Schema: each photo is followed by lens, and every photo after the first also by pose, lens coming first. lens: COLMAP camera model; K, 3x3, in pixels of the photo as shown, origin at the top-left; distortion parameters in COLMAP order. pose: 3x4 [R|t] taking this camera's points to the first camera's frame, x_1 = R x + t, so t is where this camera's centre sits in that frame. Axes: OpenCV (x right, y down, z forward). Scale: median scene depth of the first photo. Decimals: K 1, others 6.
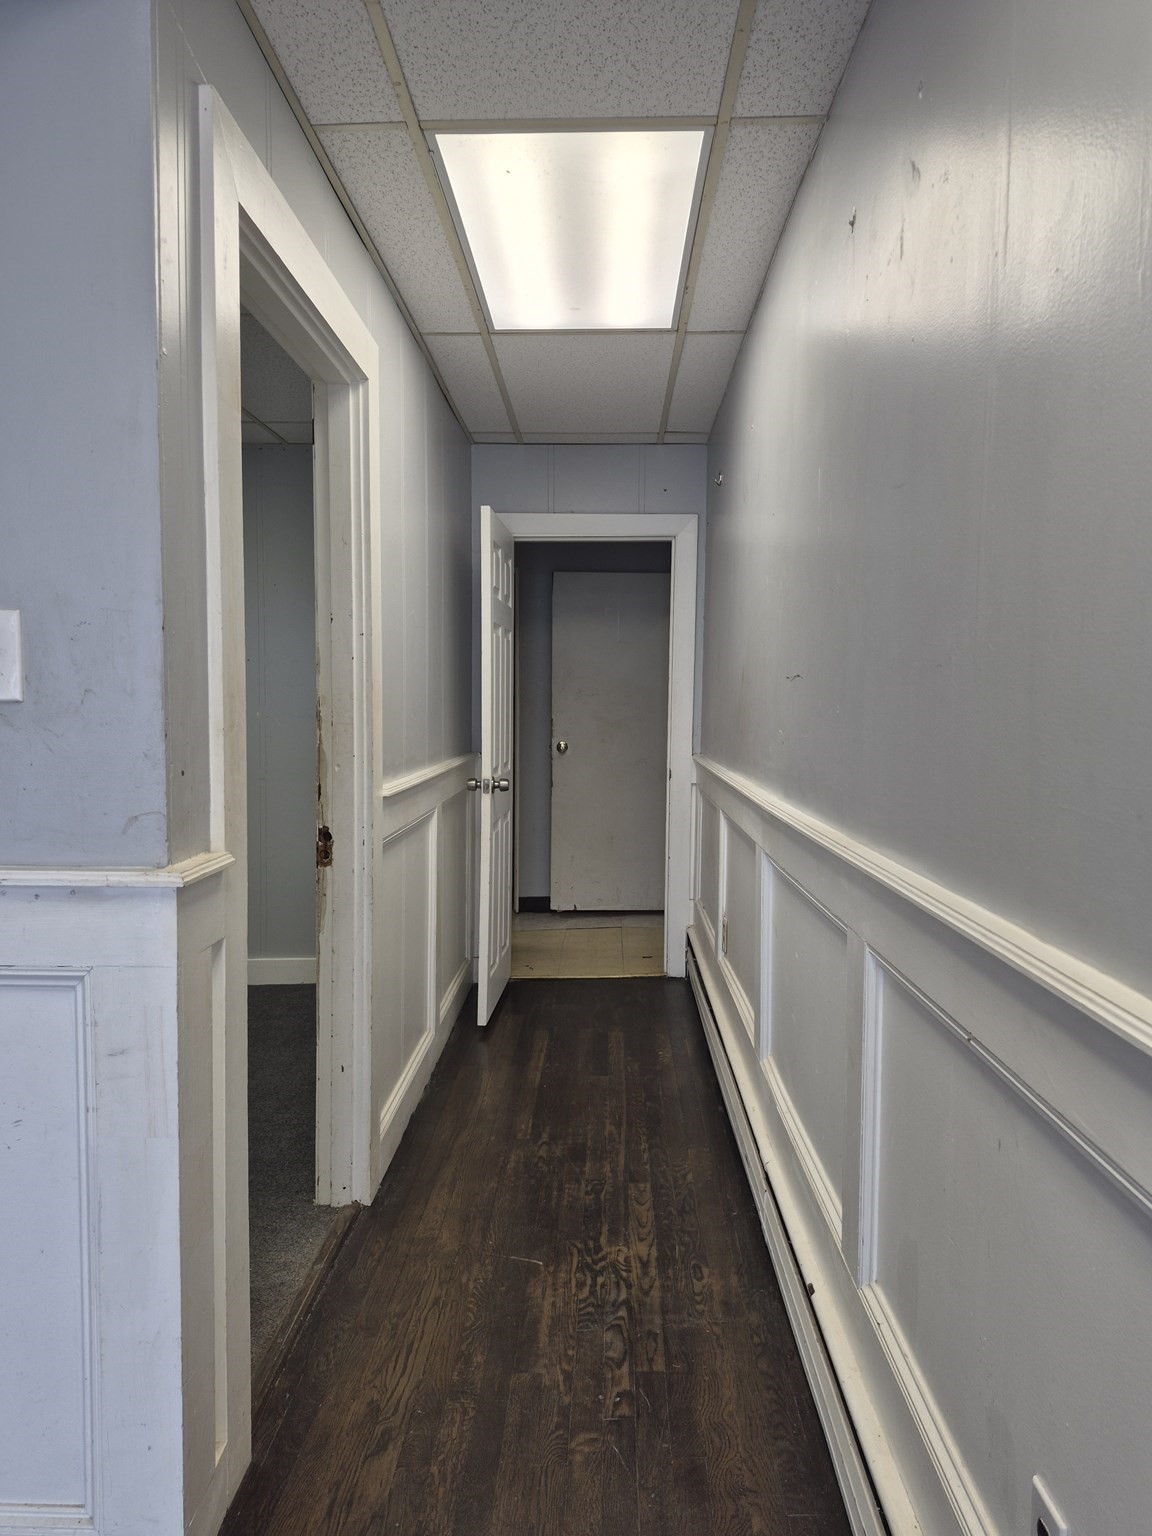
lens RADIAL K [[1054.3, 0, 576.0], [0, 1054.3, 768.0], [0, 0, 1]] dist [0.109894, -0.146197]
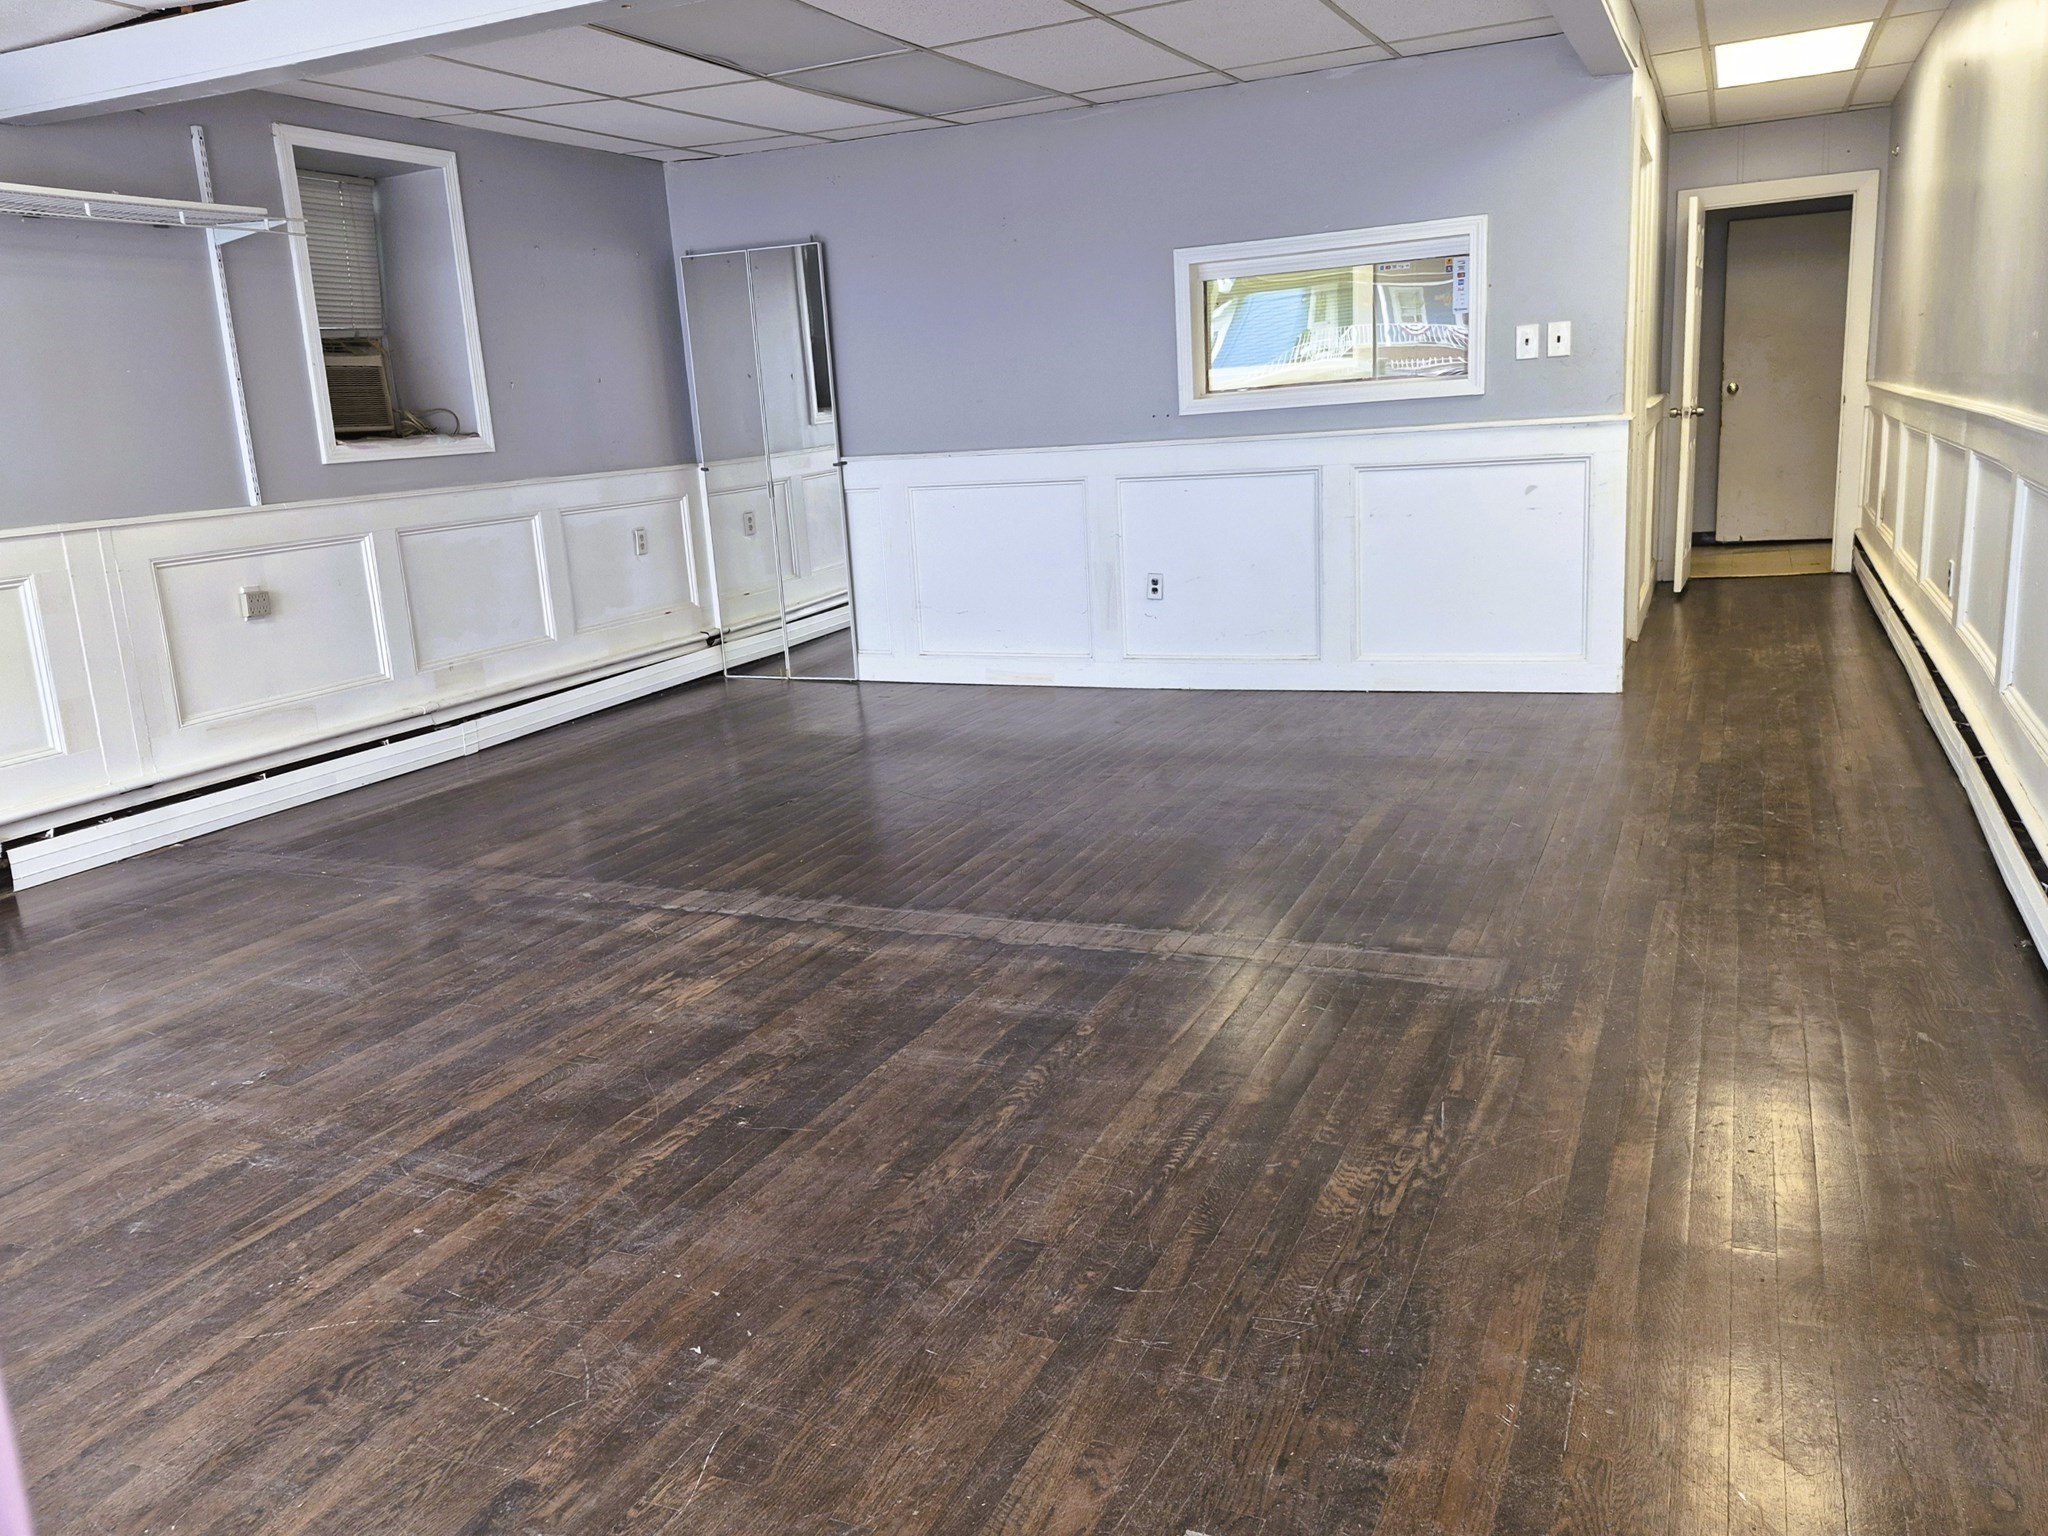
lens RADIAL K [[1560.1, 0, 995.3], [0, 1560.1, 757.9], [0, 0, 1]] dist [0.131283, -0.192603]
pose [[0.920086, 0.023193, -0.391028, -0.078729], [0.043667, 0.985951, 0.161228, 0.072484], [0.389274, -0.165419, 0.906147, -1.057006]]
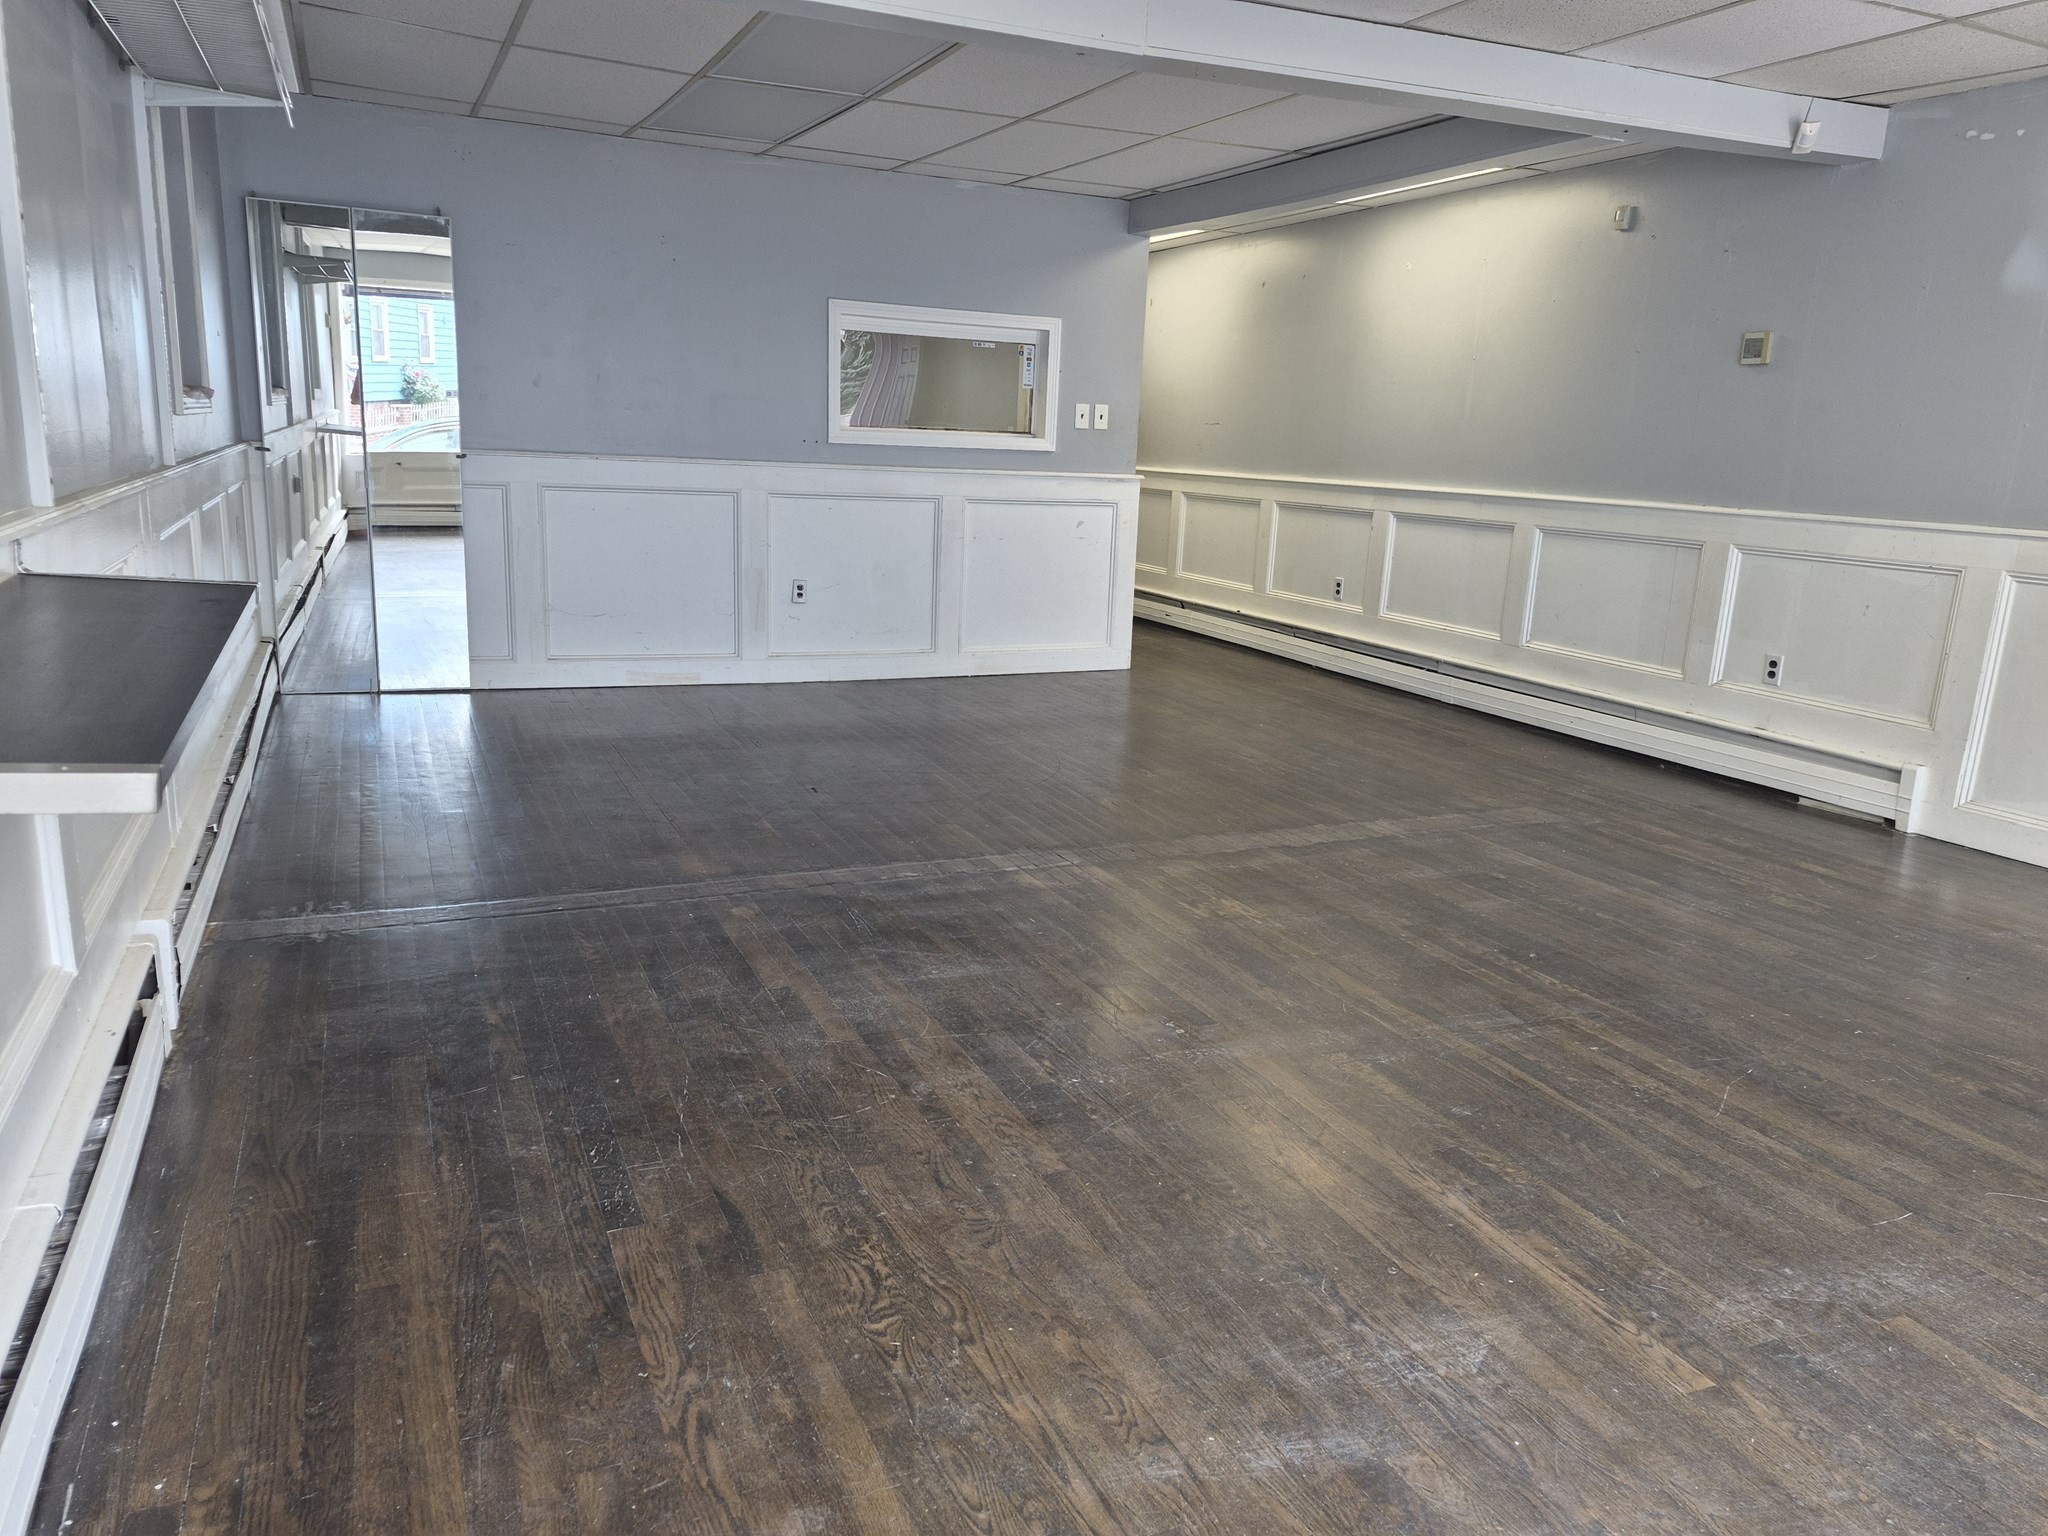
lens RADIAL K [[1405.7, 0, 1024.0], [0, 1405.7, 768.0], [0, 0, 1]] dist [0.109894, -0.146197]
pose [[0.896753, -0.071091, 0.436784, -0.959883], [-0.008079, 0.984218, 0.176778, 0.074554], [-0.442458, -0.162055, 0.882025, -1.101479]]
